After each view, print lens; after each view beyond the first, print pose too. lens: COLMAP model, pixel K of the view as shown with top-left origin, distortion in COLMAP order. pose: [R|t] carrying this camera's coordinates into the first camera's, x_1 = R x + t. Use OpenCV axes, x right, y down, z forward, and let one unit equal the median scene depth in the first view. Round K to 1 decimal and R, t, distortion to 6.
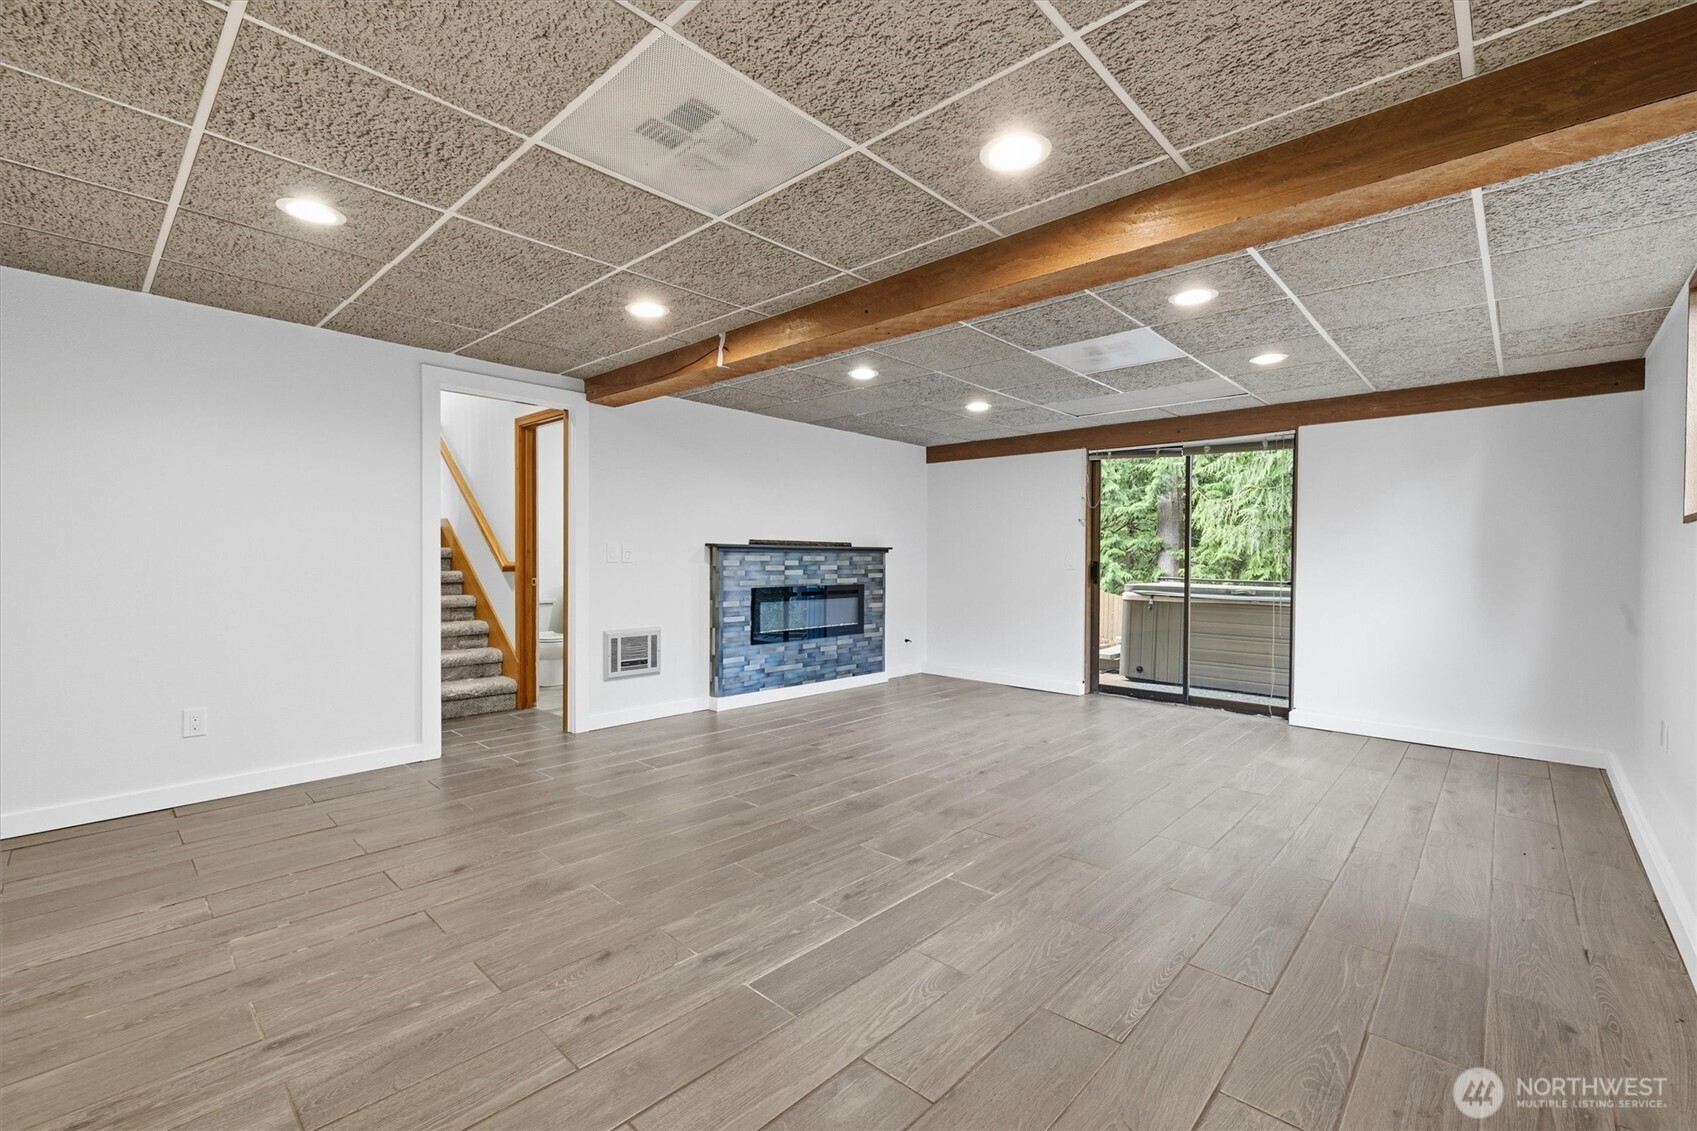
lens RADIAL K [[725.6, 0, 825.3], [0, 725.6, 562.0], [0, 0, 1]] dist [-0.002696, 0.000168]
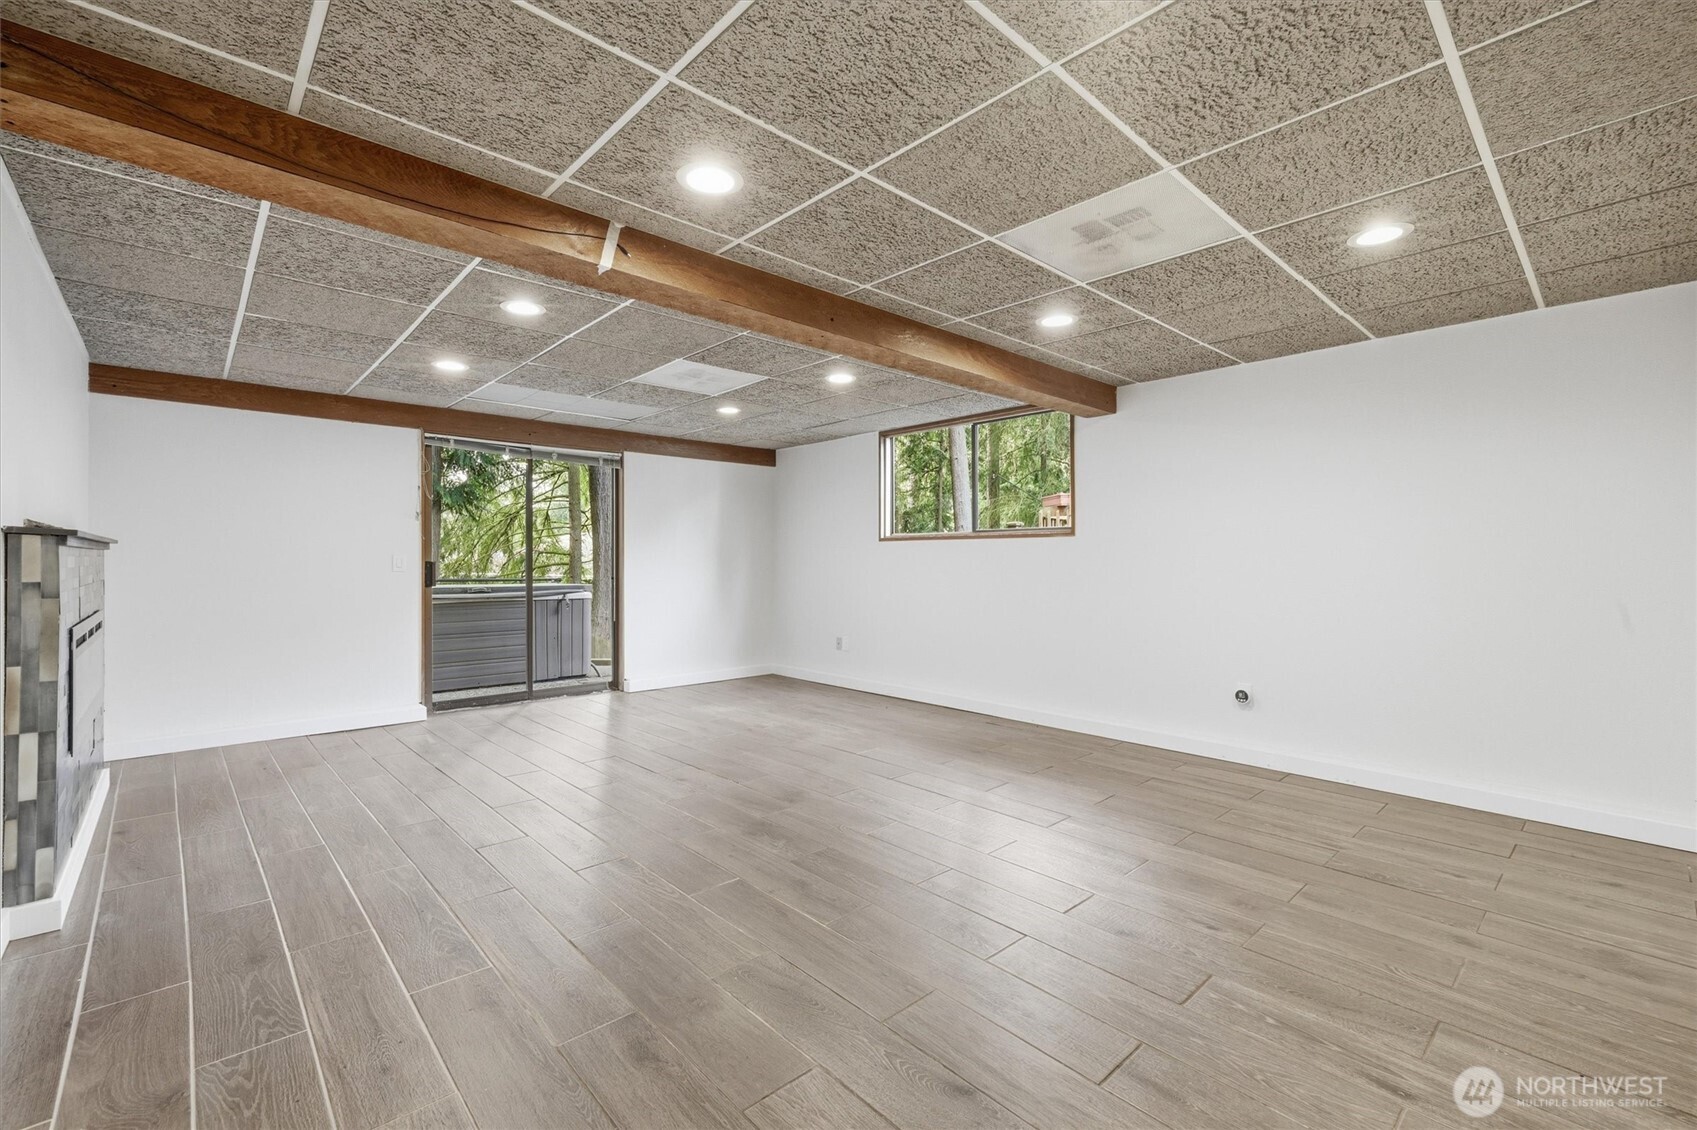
lens RADIAL K [[739.3, 0, 846.6], [0, 739.3, 545.7], [0, 0, 1]] dist [0.000341, -0.000113]
pose [[0.051593, 0.011166, 0.998606, -0.591895], [0.006002, 0.999916, -0.011491, -0.008490], [-0.998650, 0.006587, 0.051522, 0.560328]]
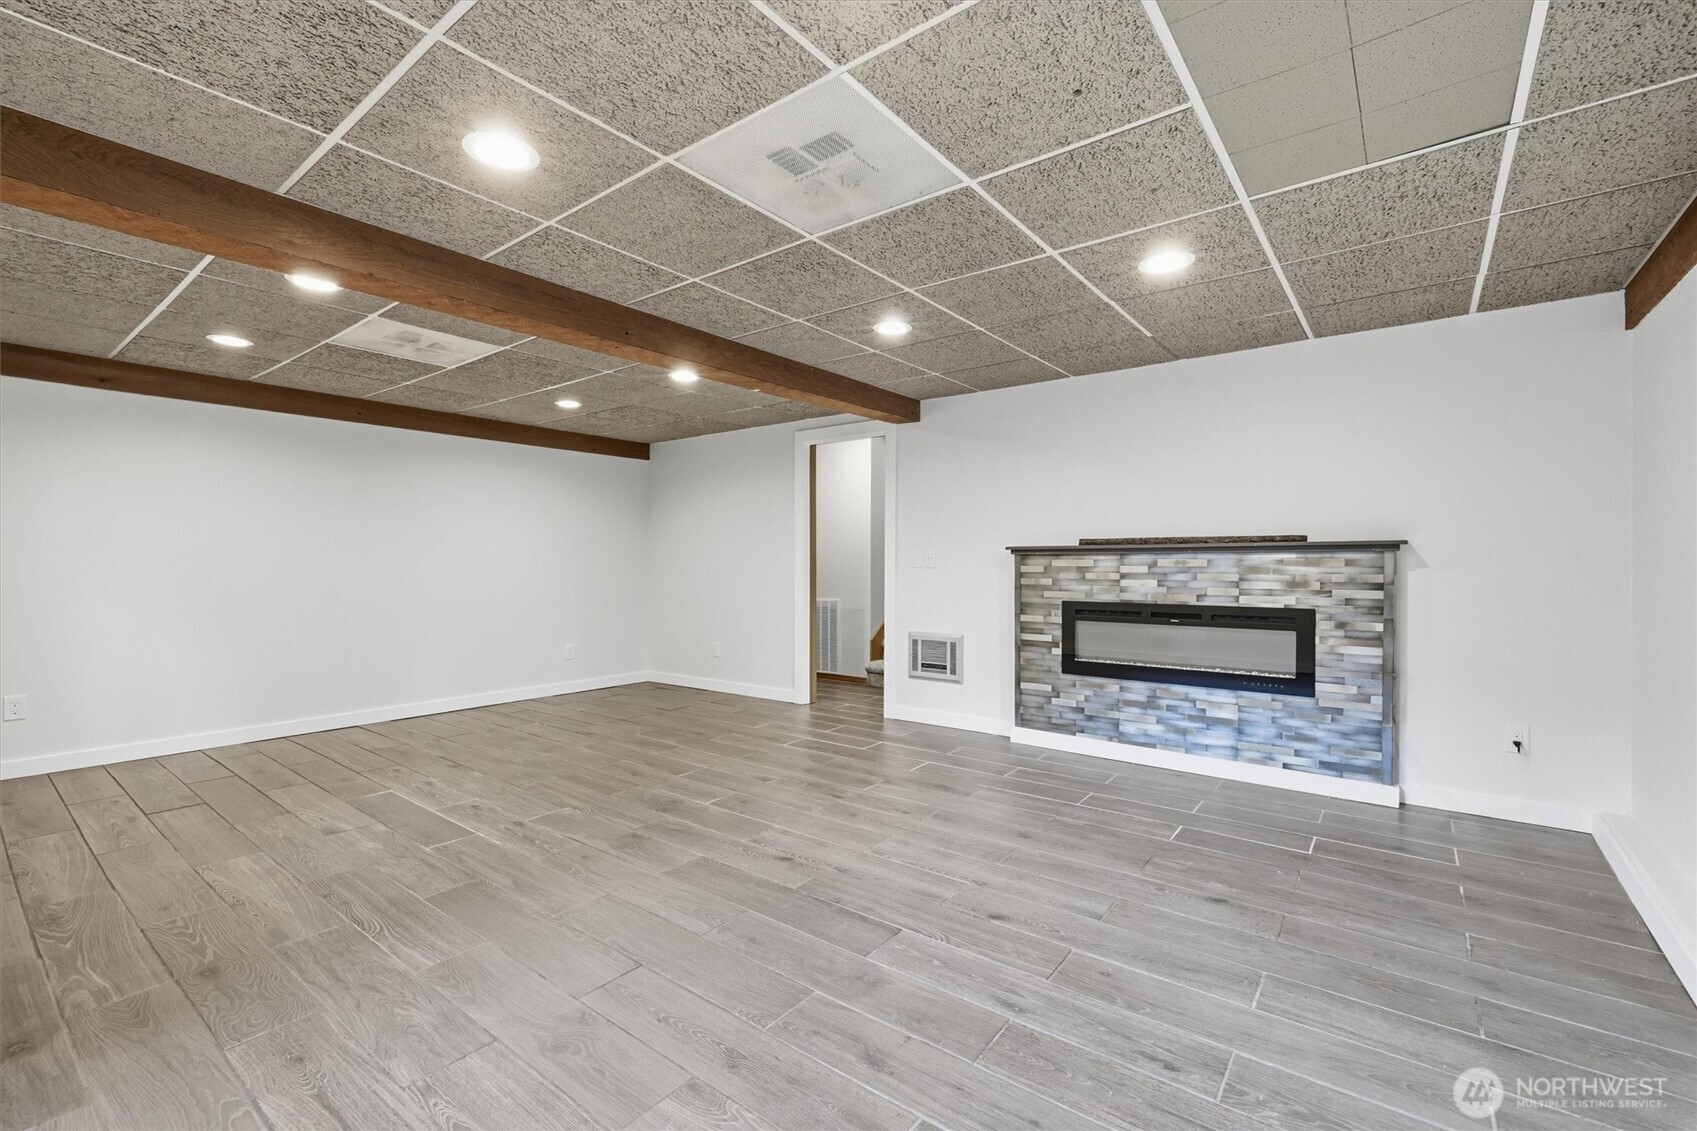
lens RADIAL K [[714.5, 0, 844.5], [0, 714.5, 563.6], [0, 0, 1]] dist [-0.000983, 0.000334]
pose [[0.113402, -0.005269, -0.993535, 0.717718], [-0.005067, 0.999970, -0.005881, 0.001259], [0.993536, 0.005702, 0.113372, 0.755603]]
